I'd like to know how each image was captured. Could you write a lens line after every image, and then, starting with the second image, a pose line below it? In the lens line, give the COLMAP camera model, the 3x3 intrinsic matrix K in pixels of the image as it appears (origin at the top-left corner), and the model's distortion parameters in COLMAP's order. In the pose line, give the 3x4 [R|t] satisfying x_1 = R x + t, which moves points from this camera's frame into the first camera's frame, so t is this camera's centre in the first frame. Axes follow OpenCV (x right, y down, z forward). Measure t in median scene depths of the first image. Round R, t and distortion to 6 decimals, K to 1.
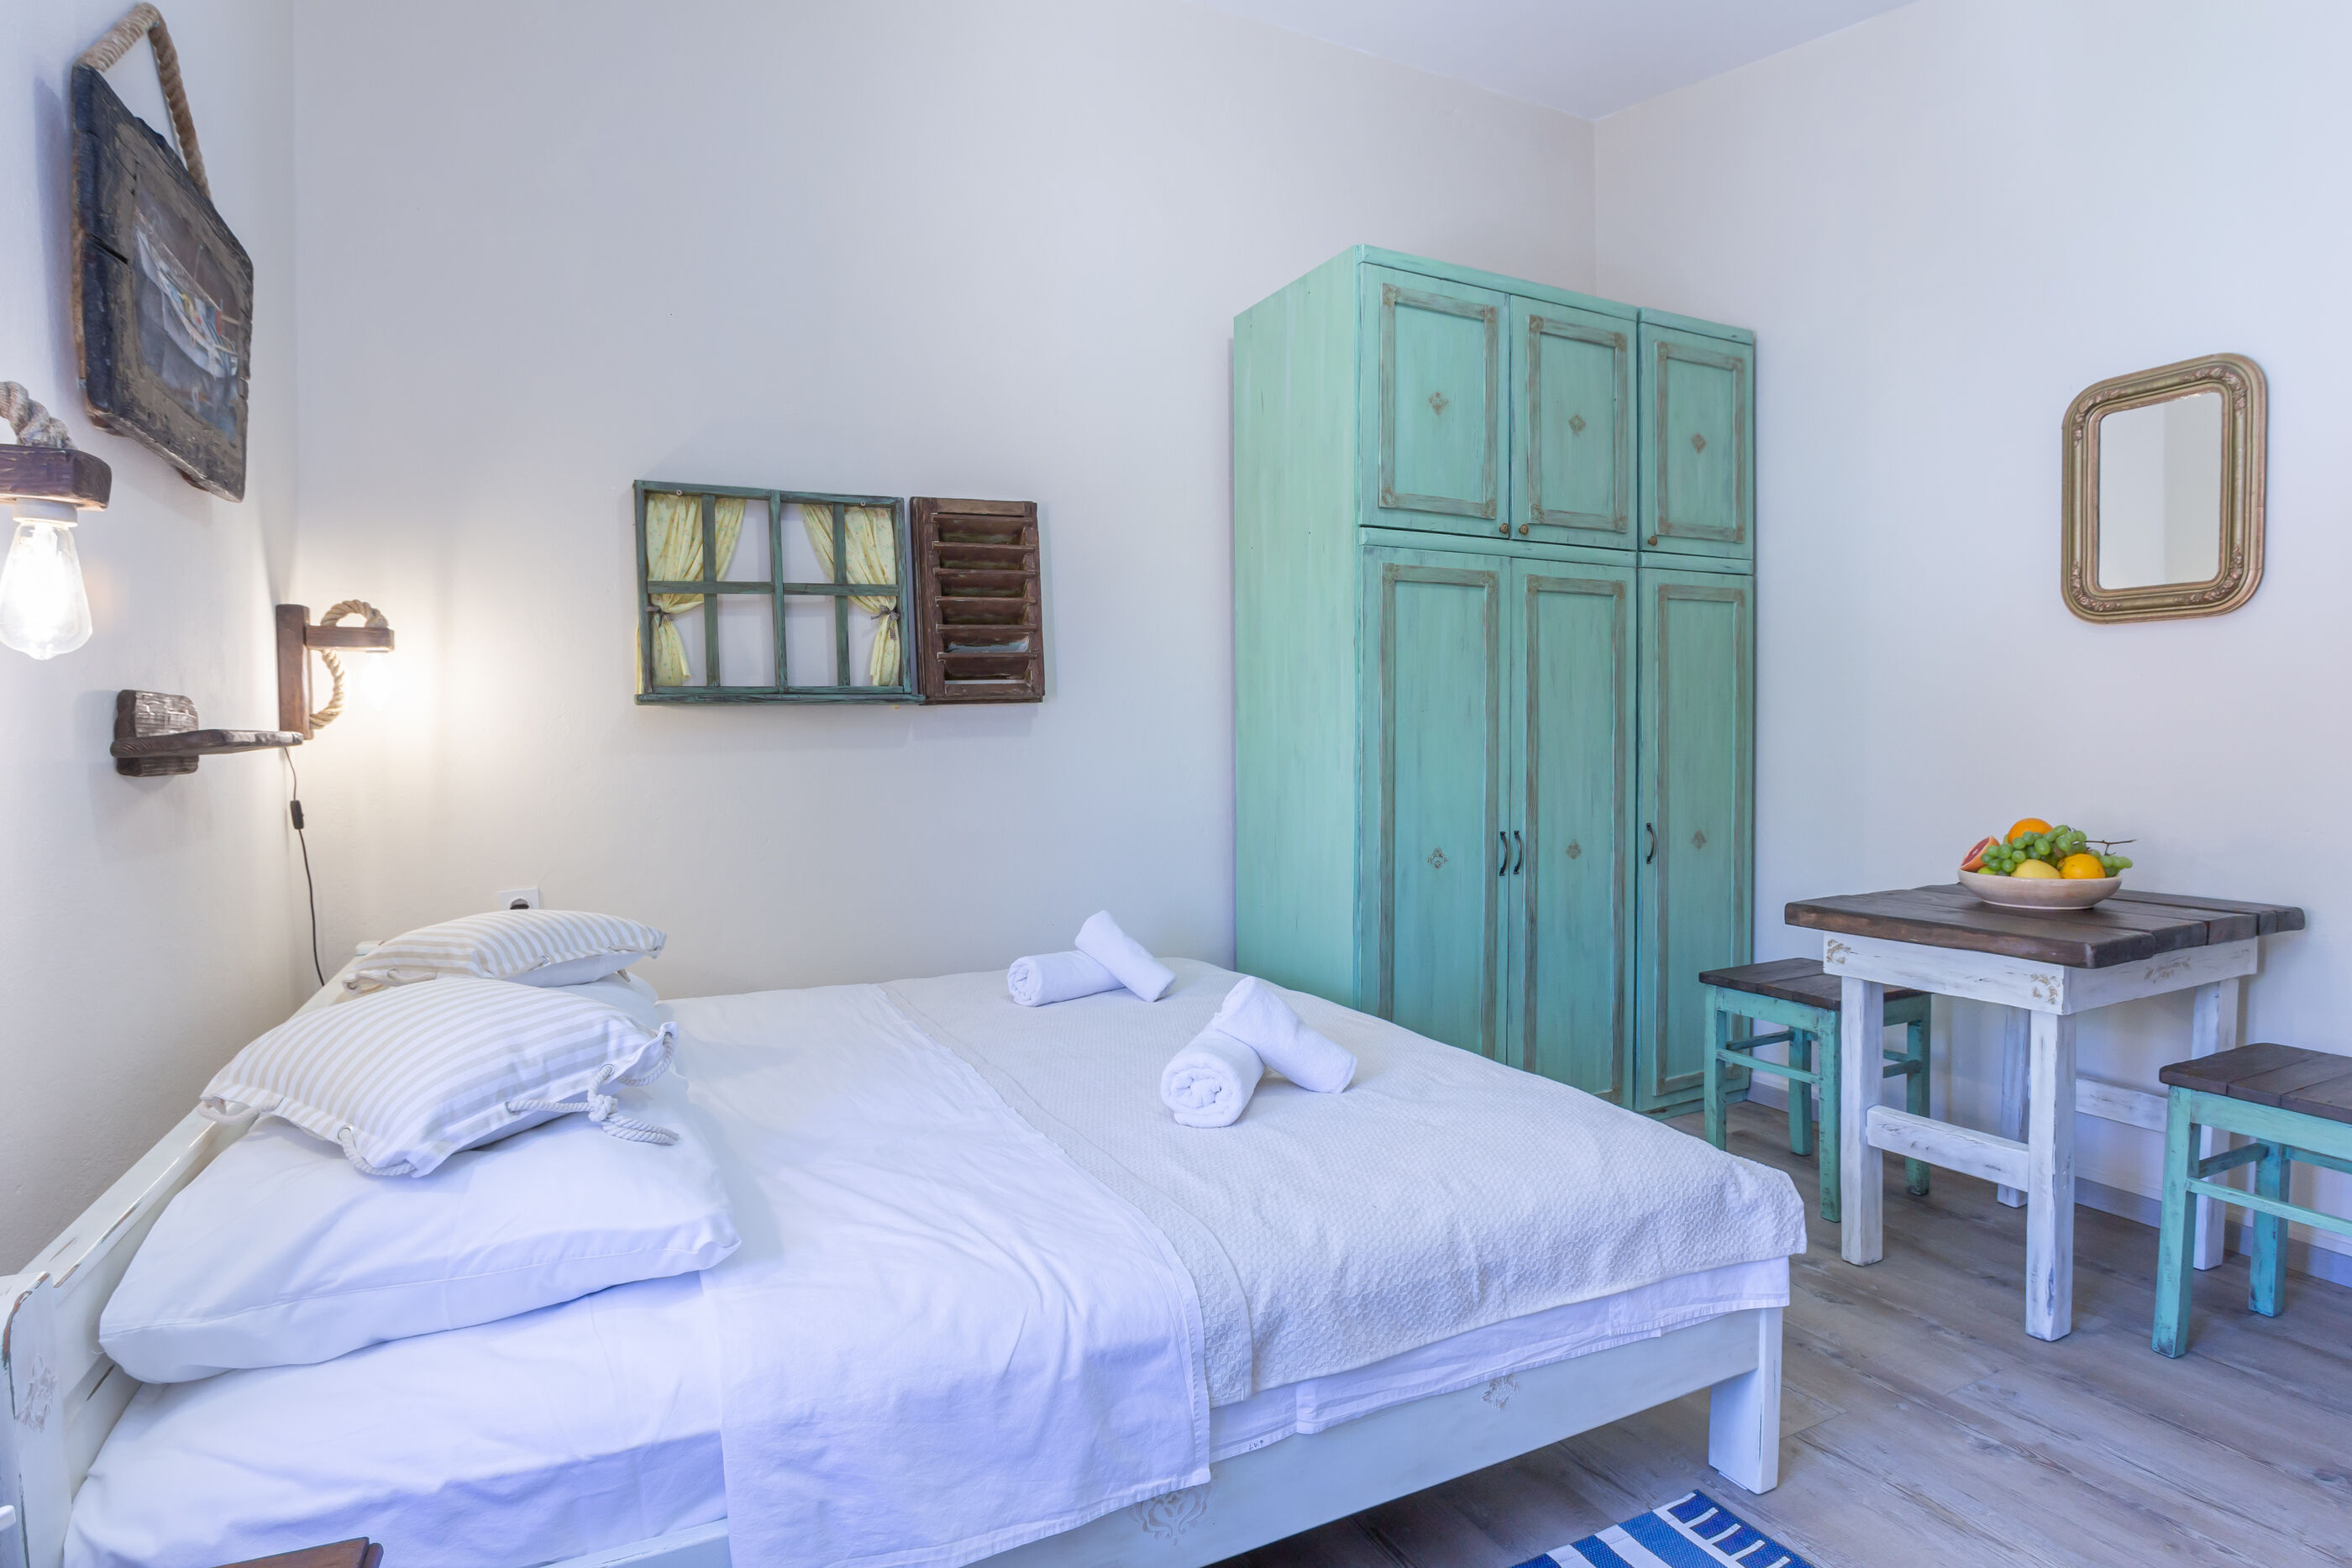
lens RADIAL K [[1178.7, 0, 1191.5], [0, 1178.7, 790.6], [0, 0, 1]] dist [-0.032308, -0.000018]
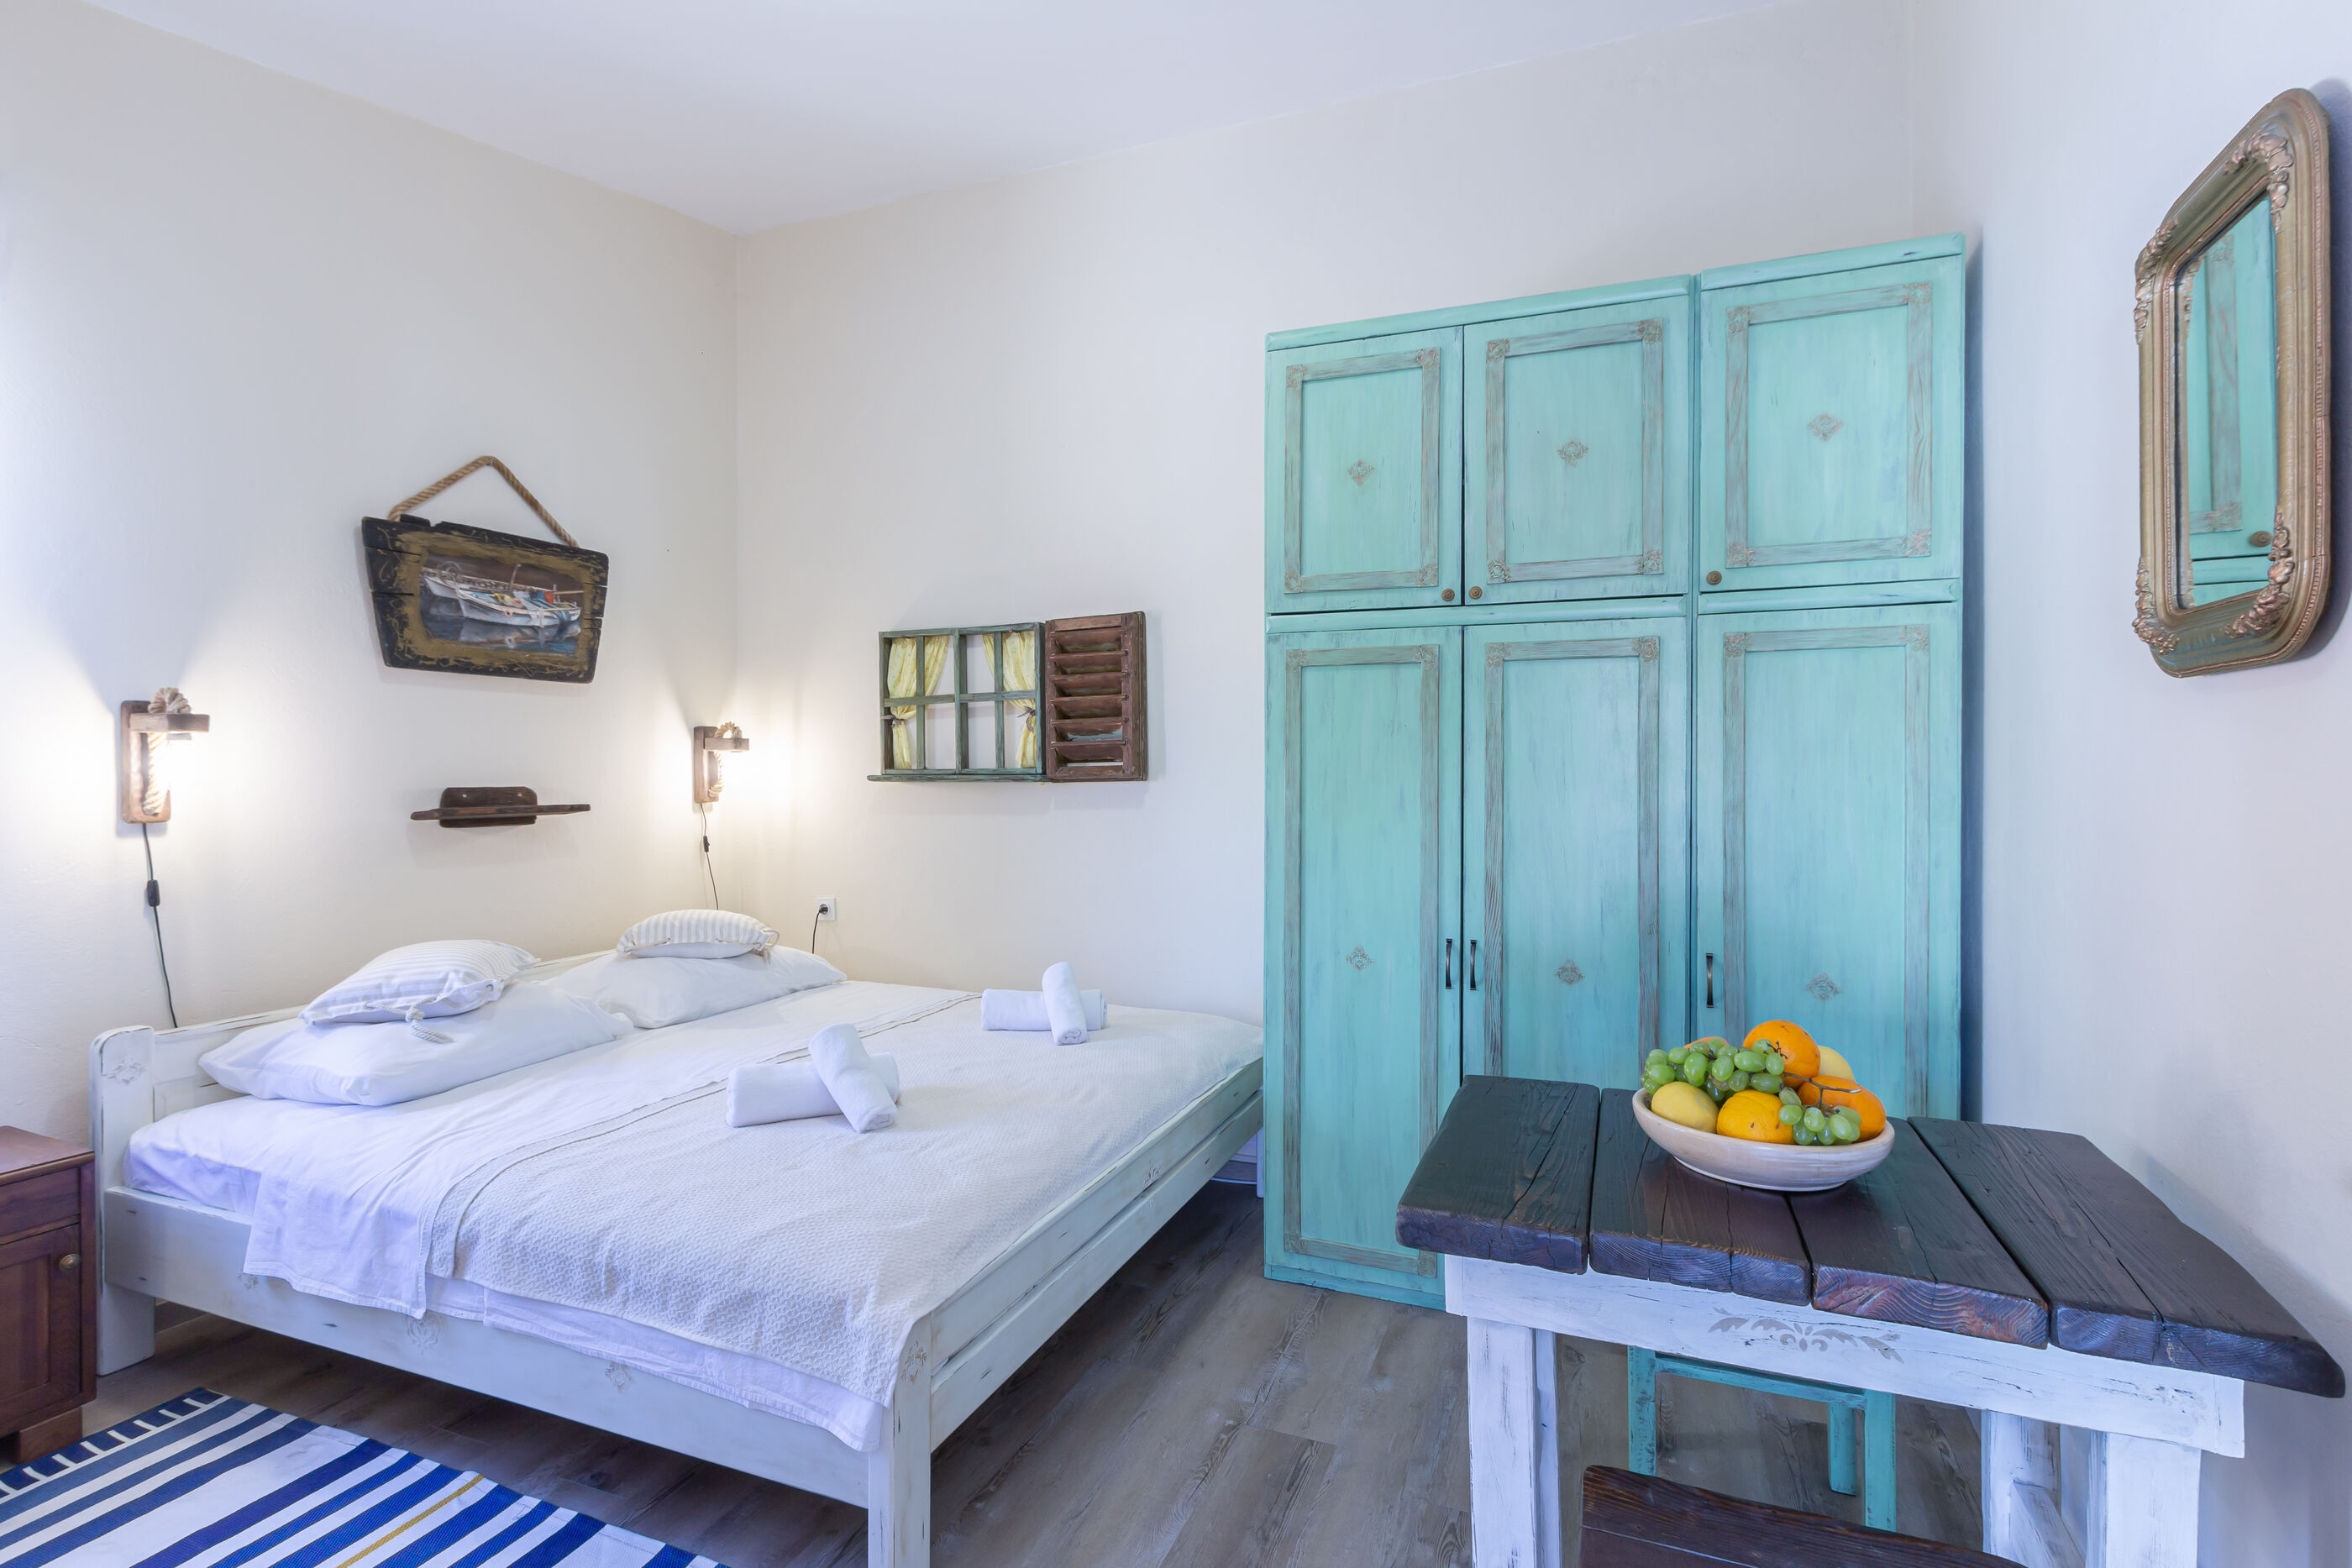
lens RADIAL K [[1087.1, 0, 1174.8], [0, 1087.1, 793.2], [0, 0, 1]] dist [0.005183, -0.000807]
pose [[0.678819, 0.025520, -0.733862, 0.772518], [-0.043089, 0.999058, -0.005116, -0.065132], [0.733040, 0.035094, 0.679280, 0.317824]]
